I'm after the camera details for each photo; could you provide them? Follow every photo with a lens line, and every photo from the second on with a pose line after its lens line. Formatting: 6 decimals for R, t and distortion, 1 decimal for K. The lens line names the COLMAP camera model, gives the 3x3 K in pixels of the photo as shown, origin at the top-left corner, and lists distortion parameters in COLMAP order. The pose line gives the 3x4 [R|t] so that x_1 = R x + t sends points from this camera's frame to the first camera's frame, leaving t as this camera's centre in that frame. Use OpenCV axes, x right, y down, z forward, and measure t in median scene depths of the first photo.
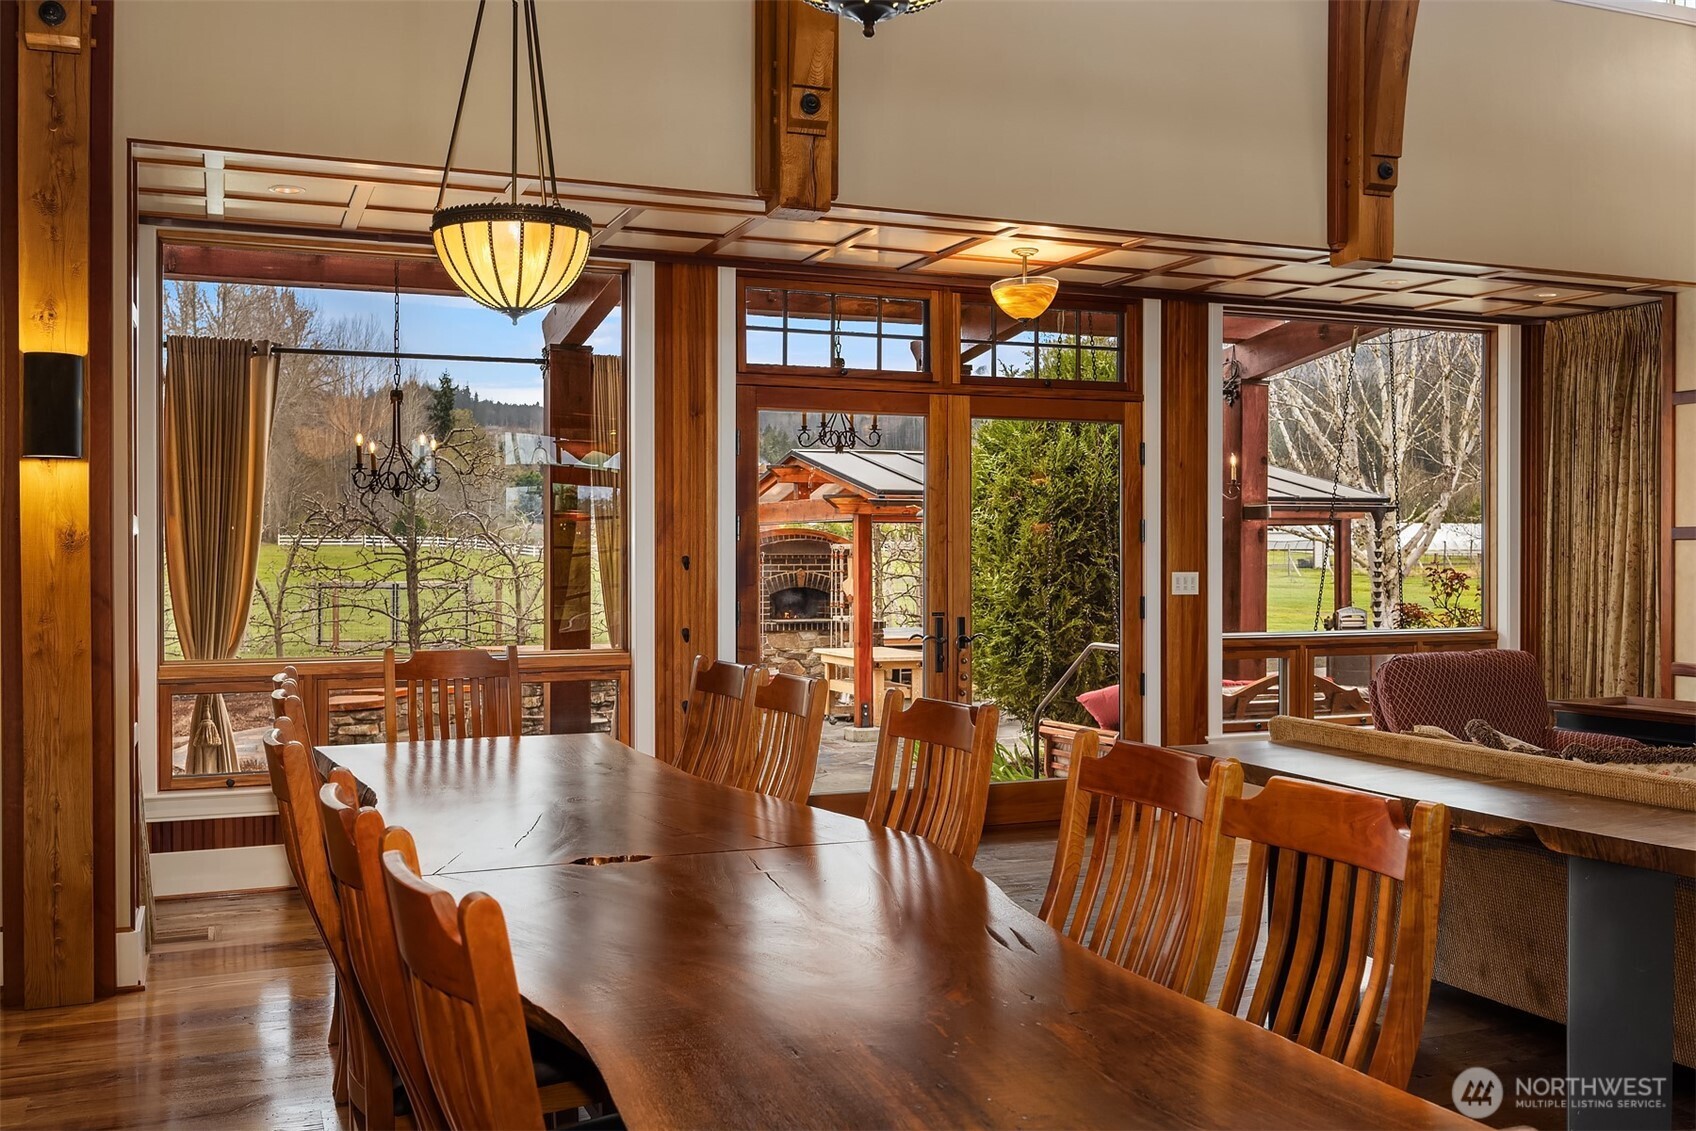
lens RADIAL K [[1587.5, 0, 847.8], [0, 1587.5, 564.9], [0, 0, 1]] dist [0.016094, 0.007646]
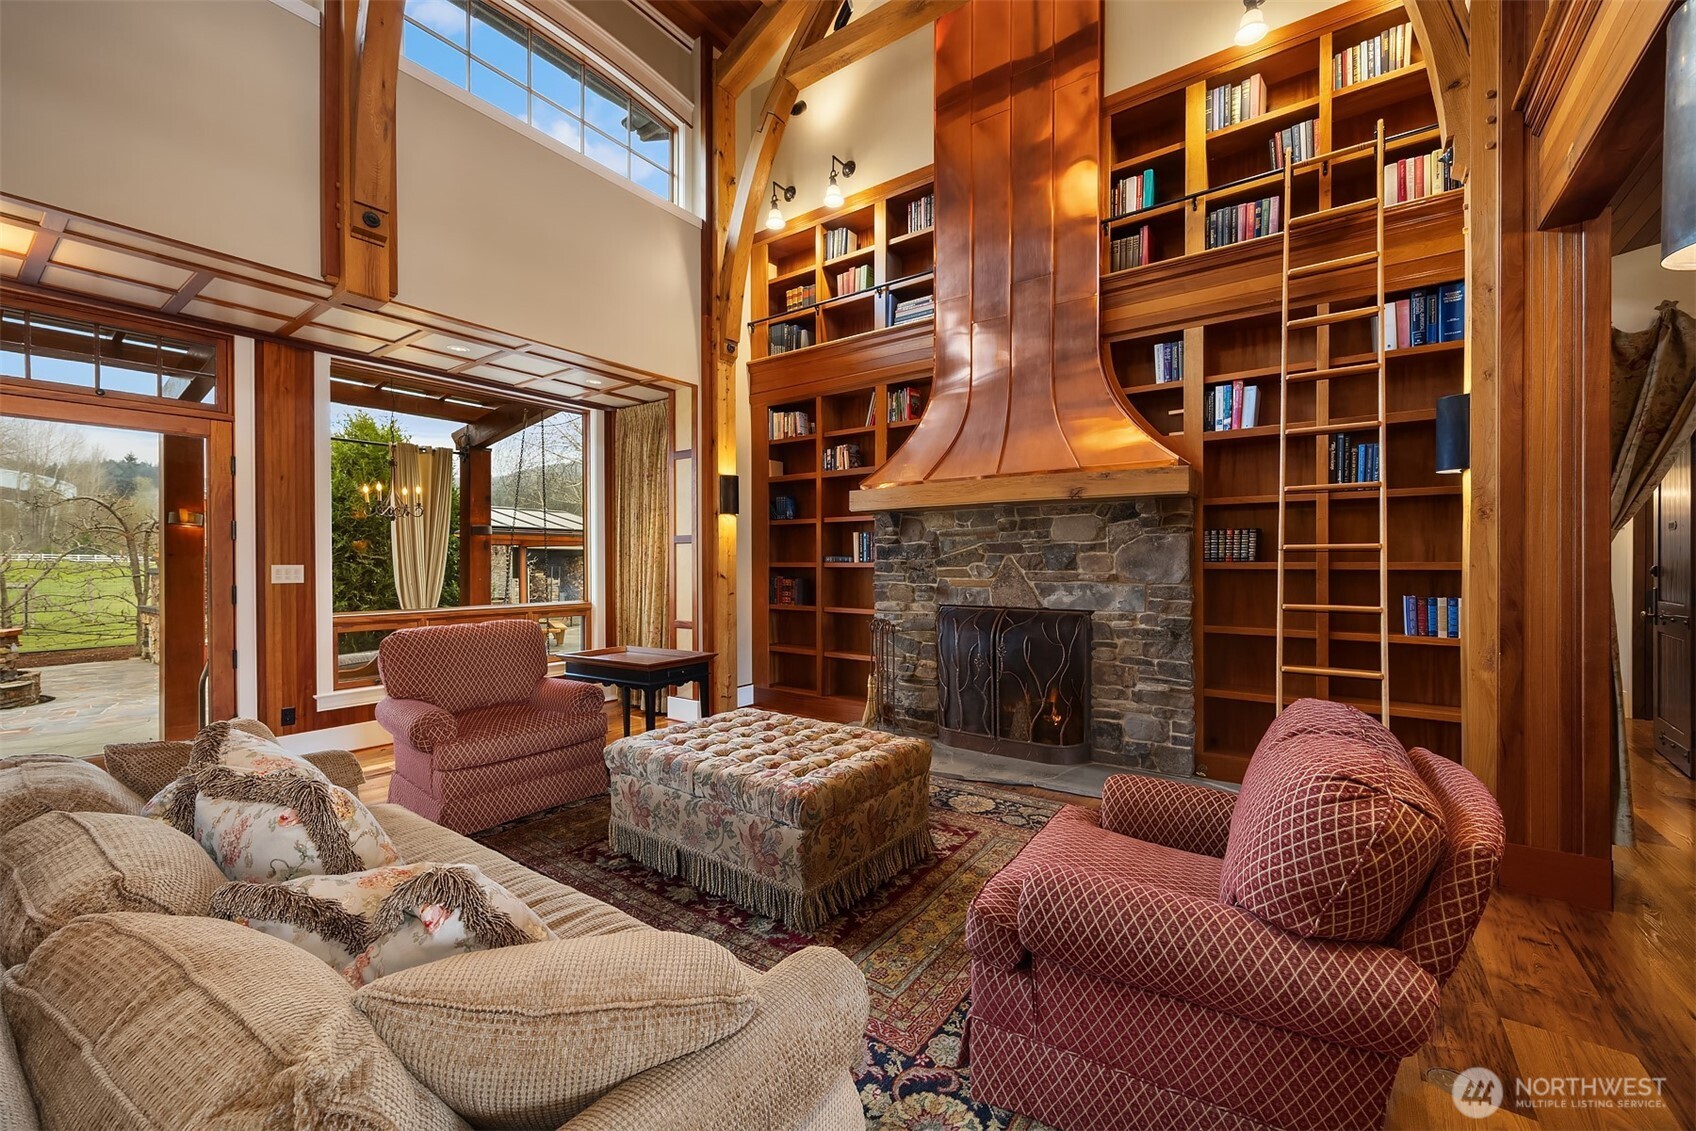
lens RADIAL K [[685.5, 0, 849.3], [0, 685.5, 564.9], [0, 0, 1]] dist [-0.001631, -0.000174]
pose [[0.855384, -0.004261, 0.517977, 0.293209], [0.006589, 0.999975, -0.002655, 0.008003], [-0.517953, 0.005684, 0.855390, 0.301755]]
